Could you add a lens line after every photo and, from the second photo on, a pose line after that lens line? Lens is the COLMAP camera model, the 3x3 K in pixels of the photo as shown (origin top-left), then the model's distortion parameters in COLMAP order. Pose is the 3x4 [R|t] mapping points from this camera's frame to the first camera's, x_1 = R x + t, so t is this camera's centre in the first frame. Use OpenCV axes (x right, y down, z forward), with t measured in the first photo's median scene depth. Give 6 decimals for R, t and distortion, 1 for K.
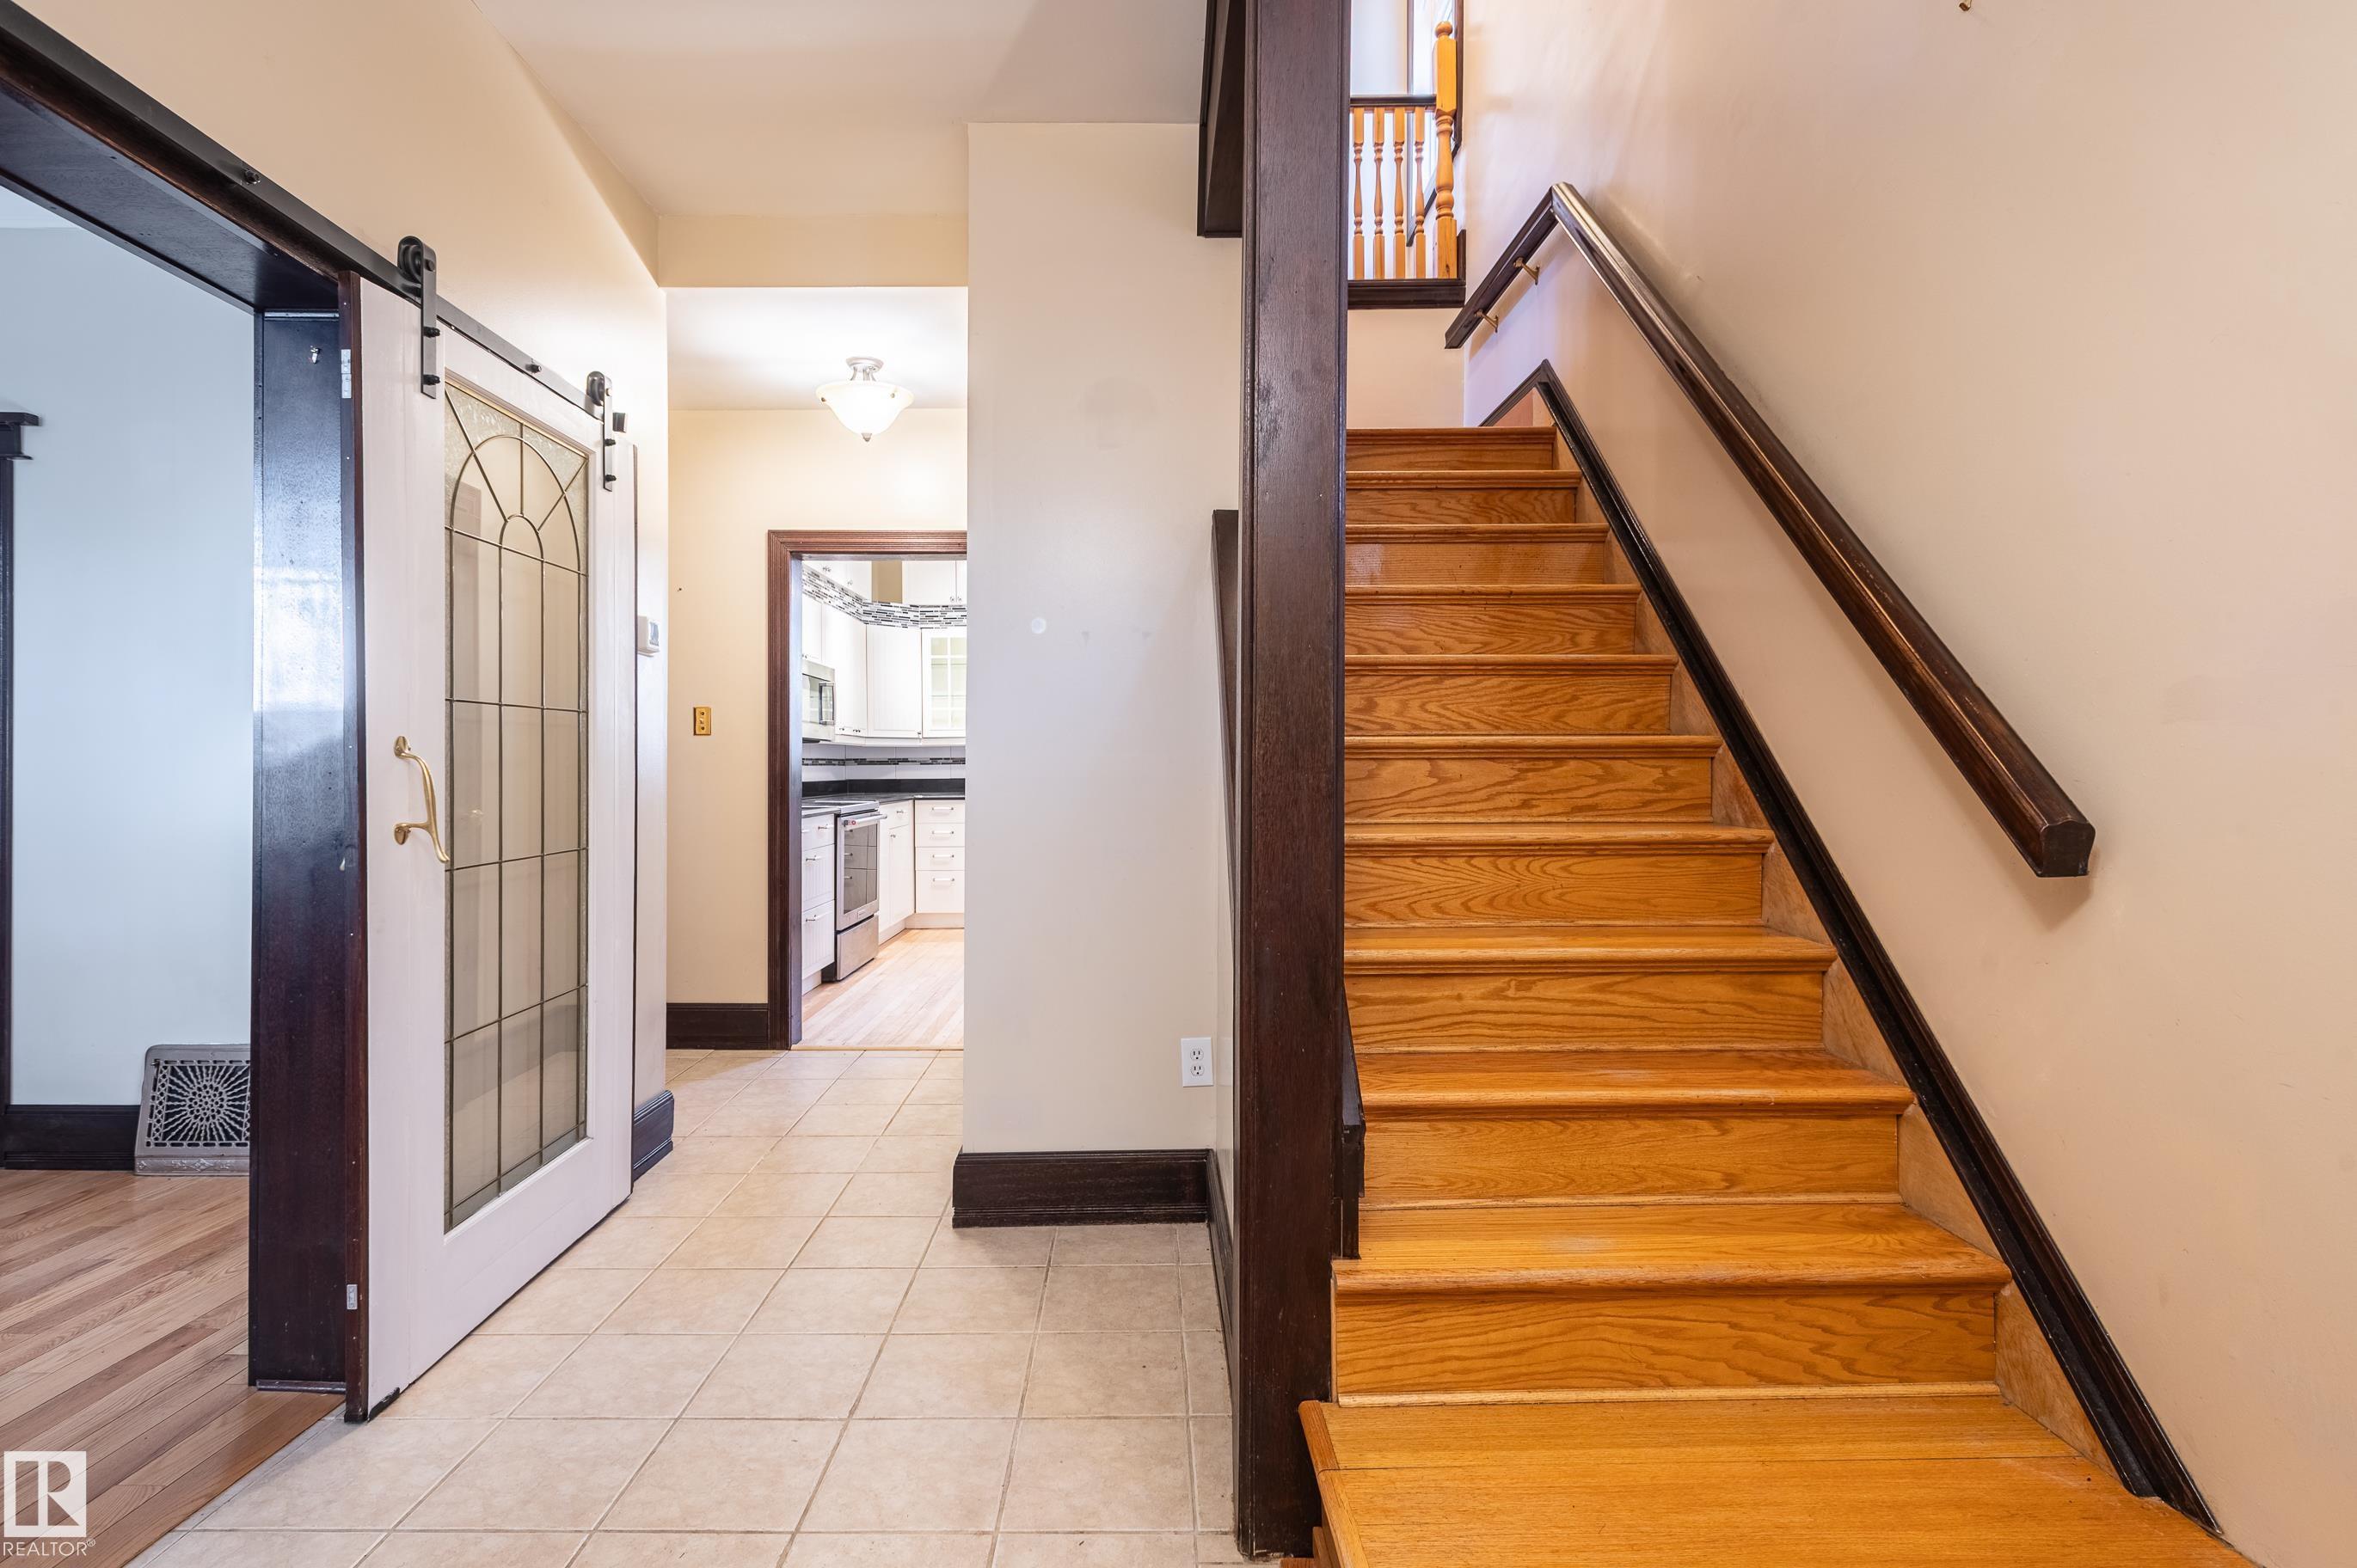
lens RADIAL K [[1103.6, 0, 1172.7], [0, 1103.6, 771.6], [0, 0, 1]] dist [-0.016502, 0.001273]
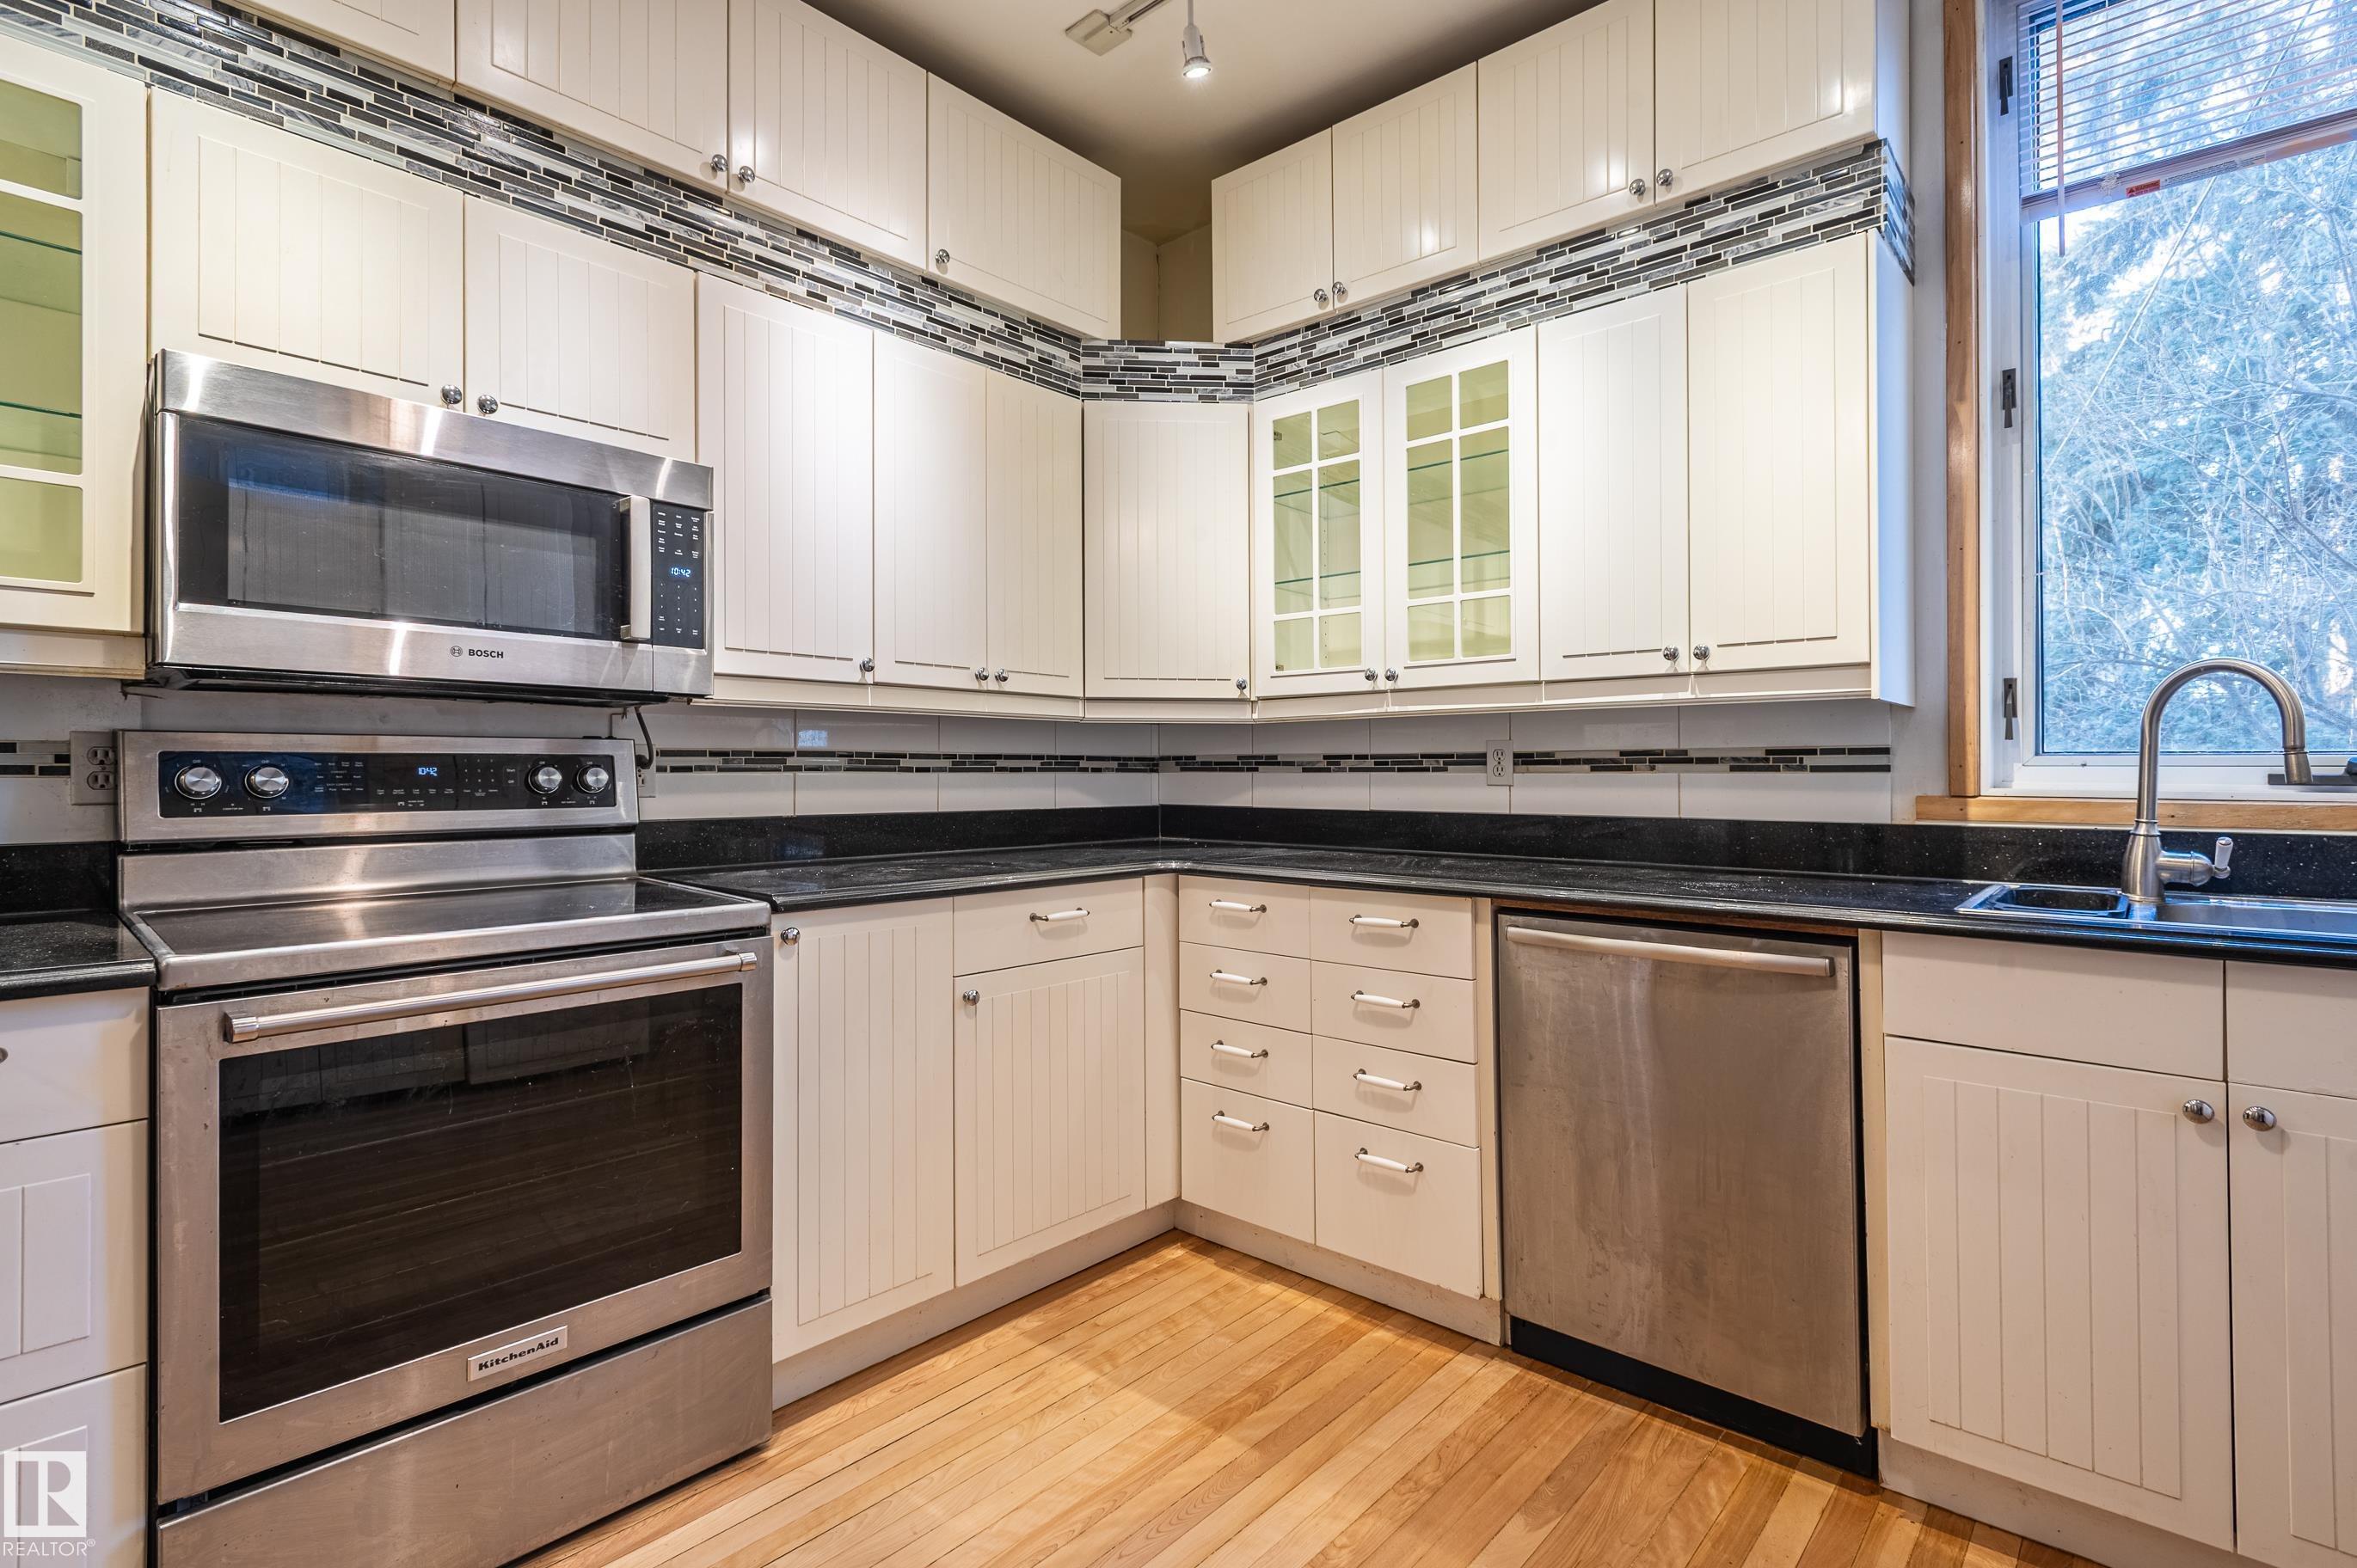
lens RADIAL K [[1103.6, 0, 1184.9], [0, 1103.6, 762.6], [0, 0, 1]] dist [-0.016502, 0.001273]
pose [[0.735874, 0.006036, -0.677092, 0.003428], [-0.010675, 0.999939, -0.002688, -0.008571], [0.677035, 0.009206, 0.735893, 0.720862]]
